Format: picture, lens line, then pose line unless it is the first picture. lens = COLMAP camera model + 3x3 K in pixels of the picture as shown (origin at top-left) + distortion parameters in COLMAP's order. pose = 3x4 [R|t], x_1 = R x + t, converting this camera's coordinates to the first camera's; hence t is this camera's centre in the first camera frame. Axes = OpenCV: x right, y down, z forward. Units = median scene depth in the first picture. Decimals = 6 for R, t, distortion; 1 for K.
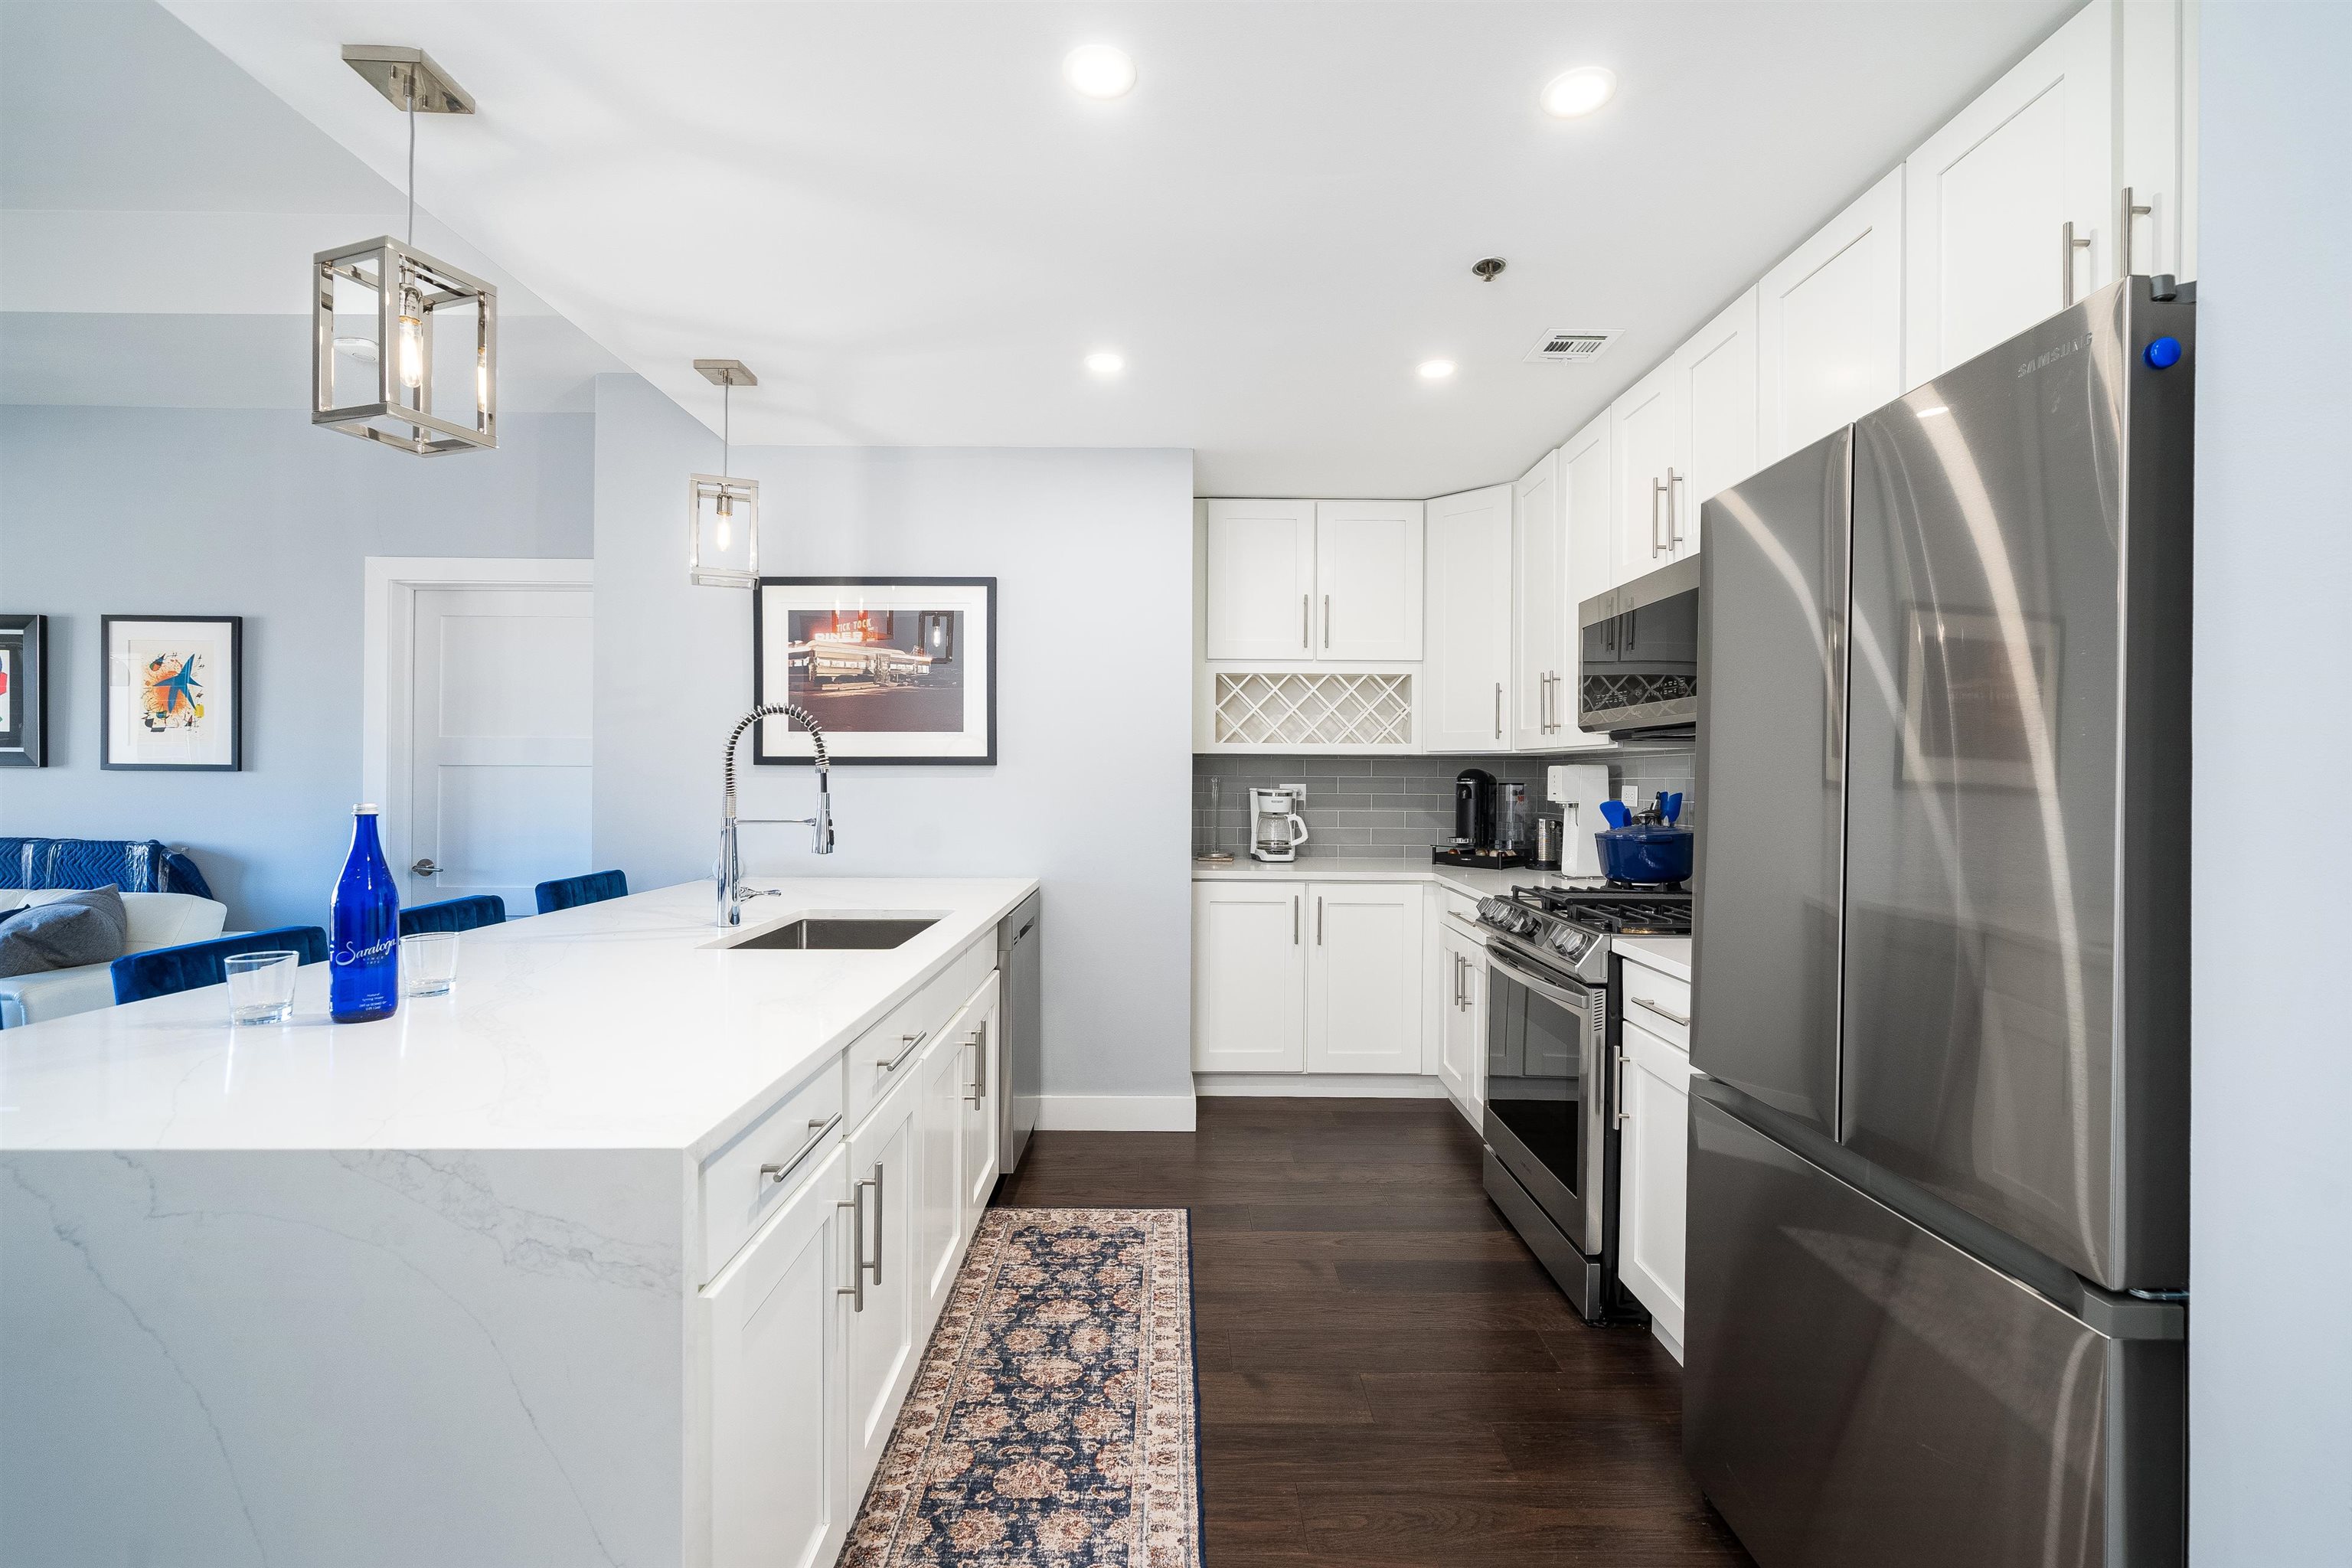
lens RADIAL K [[1015.8, 0, 1180.2], [0, 1015.8, 781.1], [0, 0, 1]] dist [-0.000367, -0.000436]
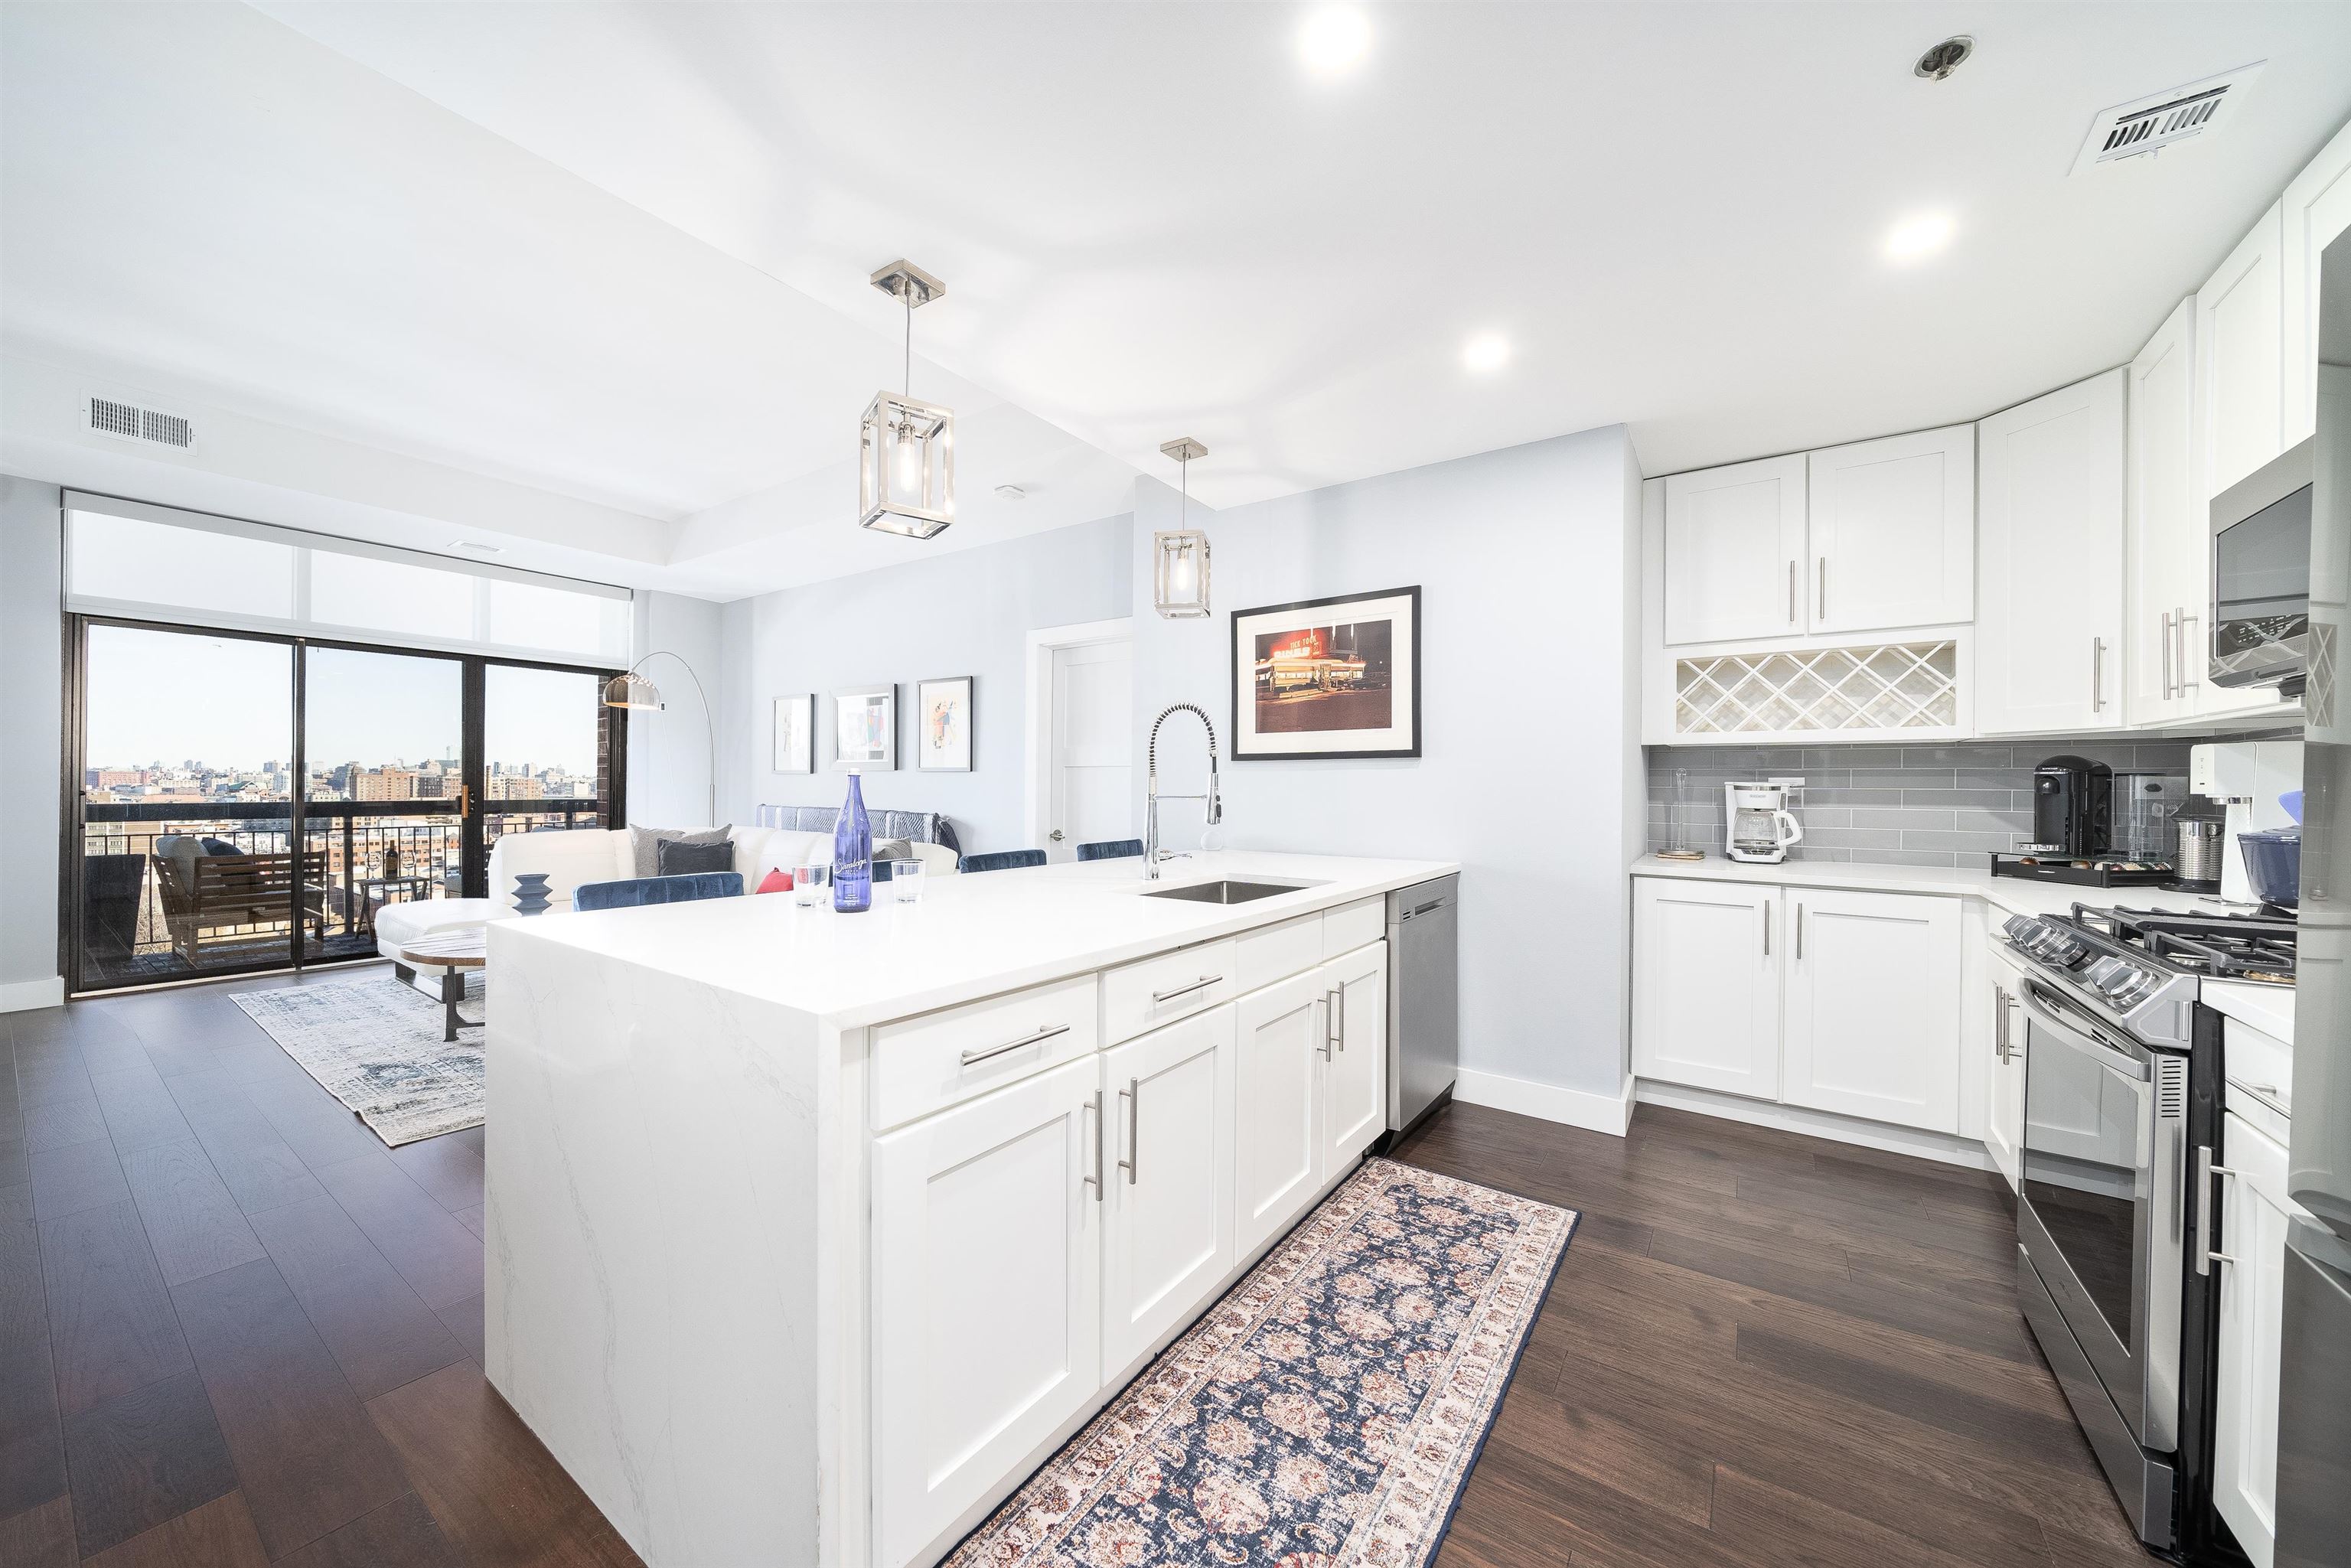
lens RADIAL K [[837.4, 0, 1175.3], [0, 837.4, 789.6], [0, 0, 1]] dist [-0.009983, 0.001571]
pose [[0.810741, 0.002527, -0.585399, 0.132263], [-0.005562, 0.999979, -0.003387, 0.023682], [0.585378, 0.006002, 0.810738, 0.117302]]
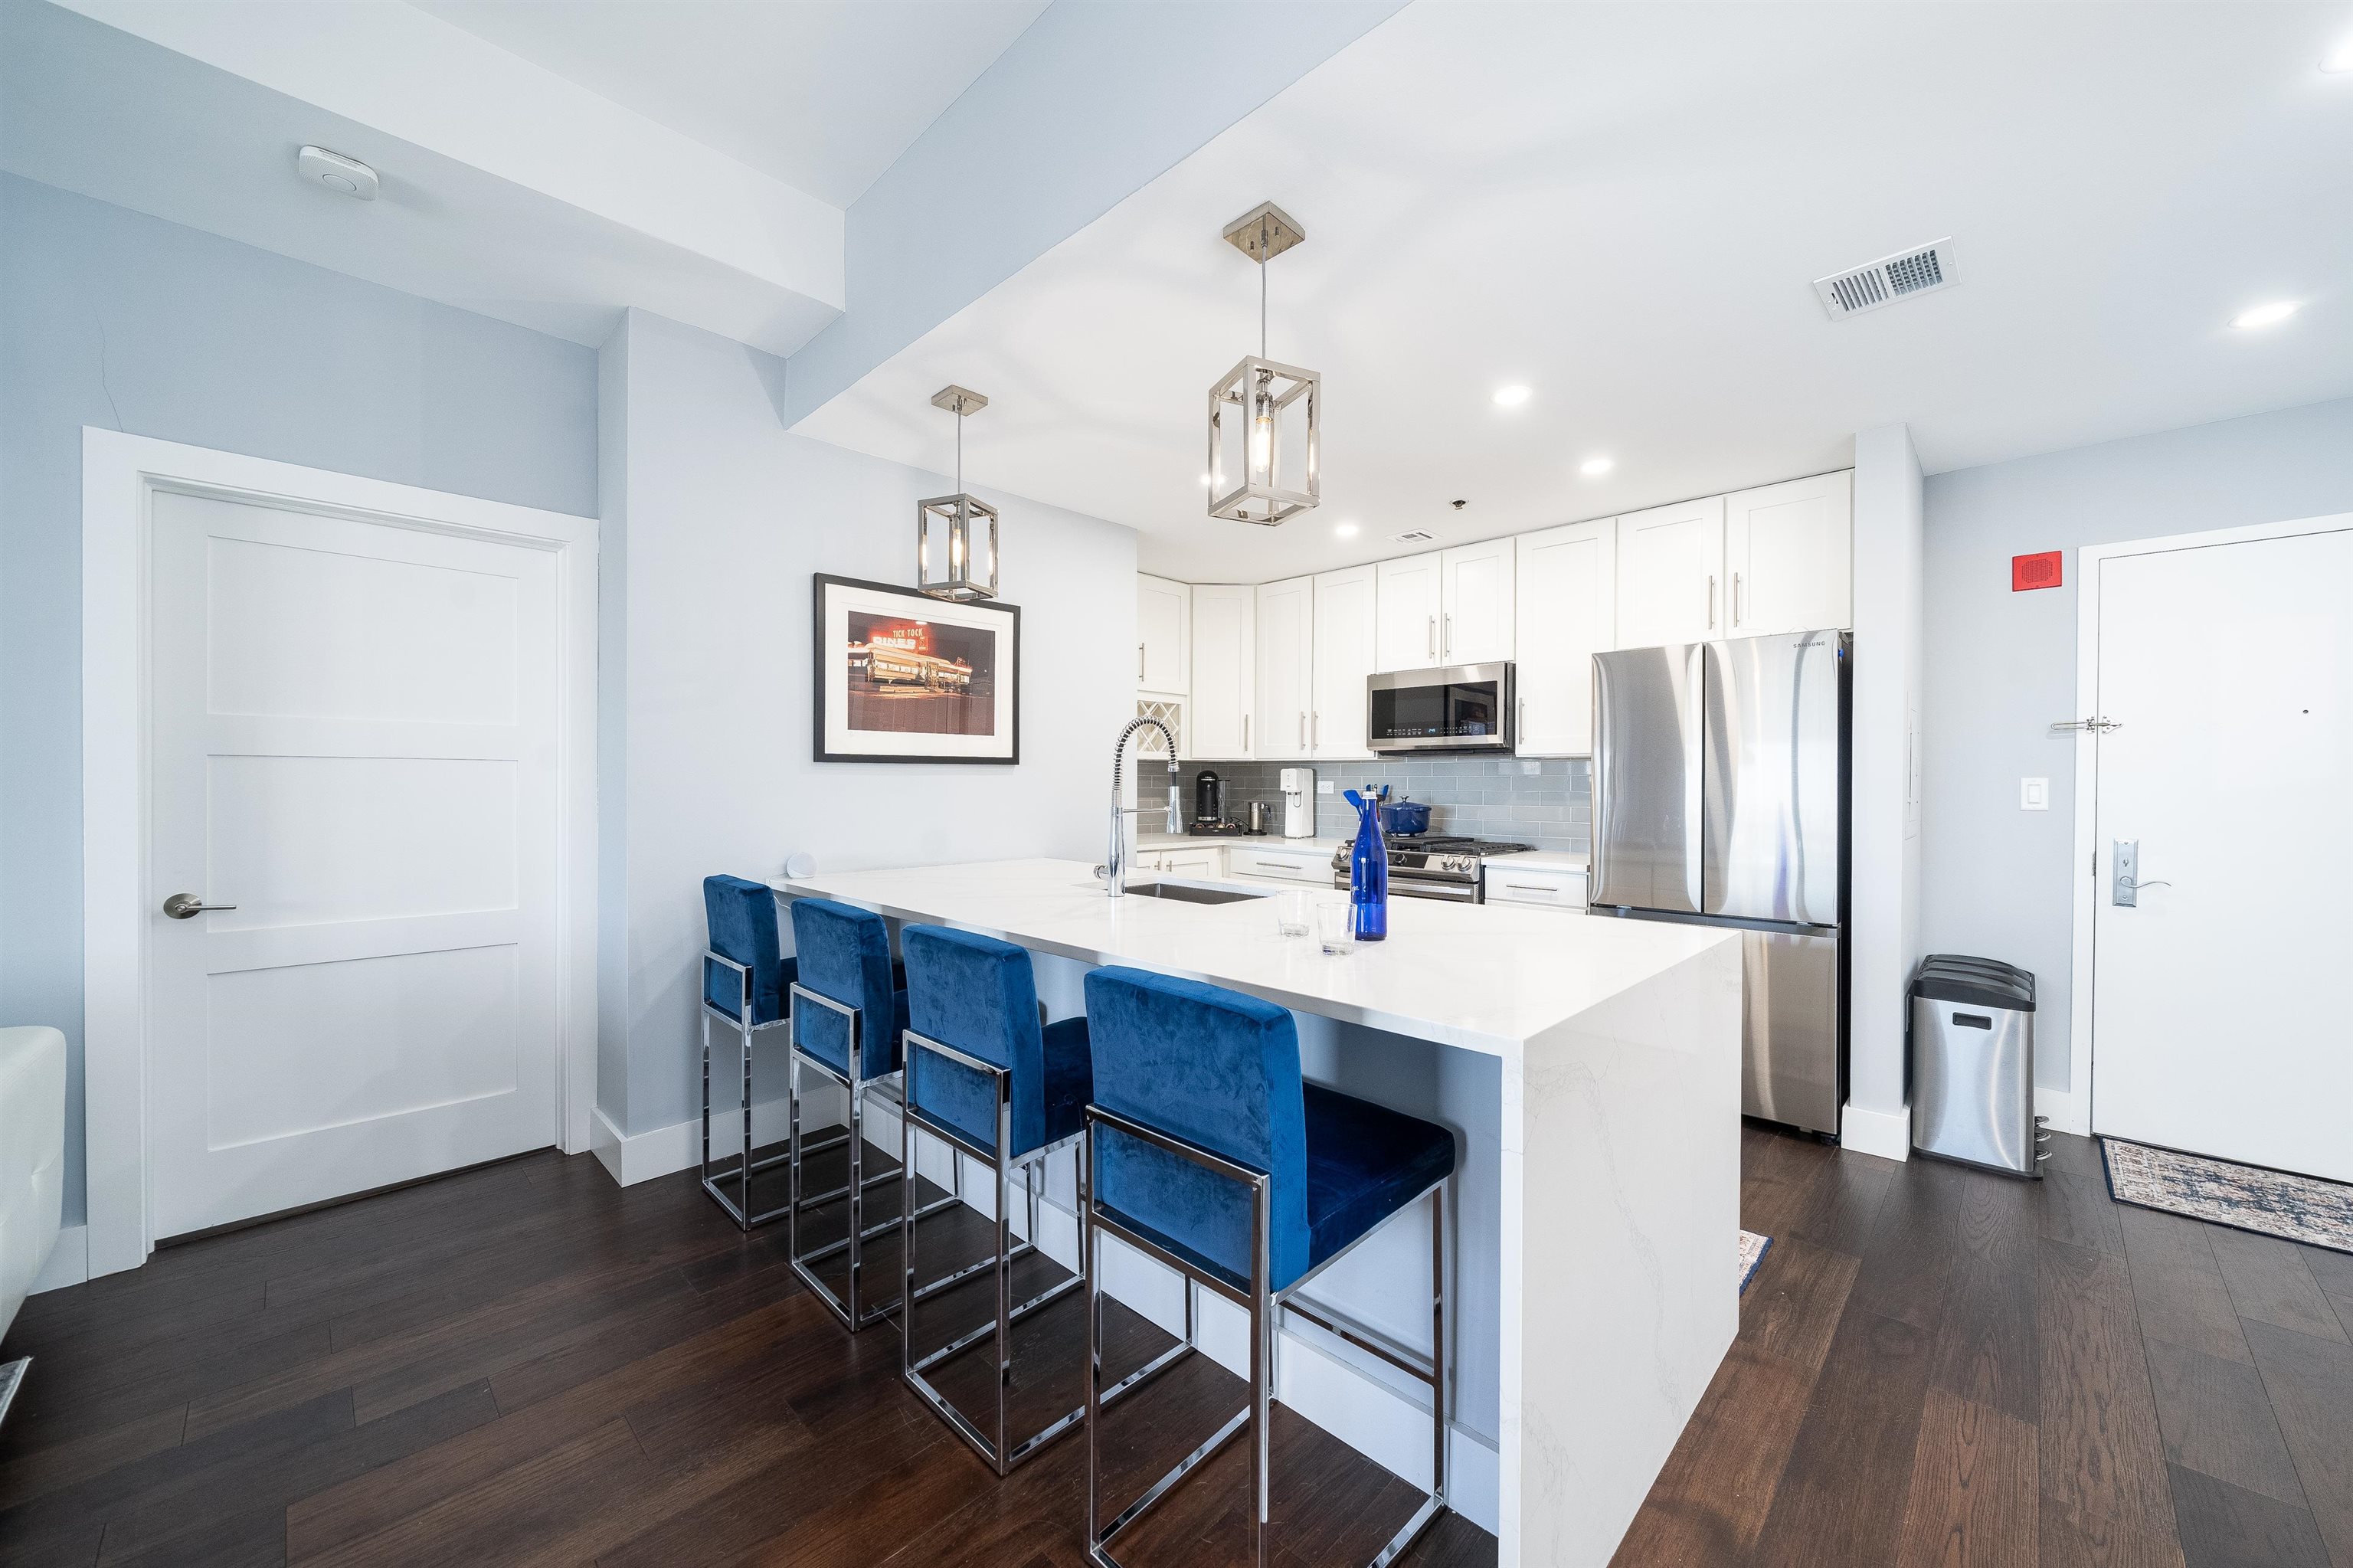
lens RADIAL K [[874.0, 0, 1193.5], [0, 874.0, 785.5], [0, 0, 1]] dist [-0.001136, -0.000384]
pose [[0.702703, -0.006160, 0.711457, -0.766270], [0.004851, 0.999981, 0.003866, 0.005613], [-0.711467, 0.000734, 0.702719, 0.137119]]
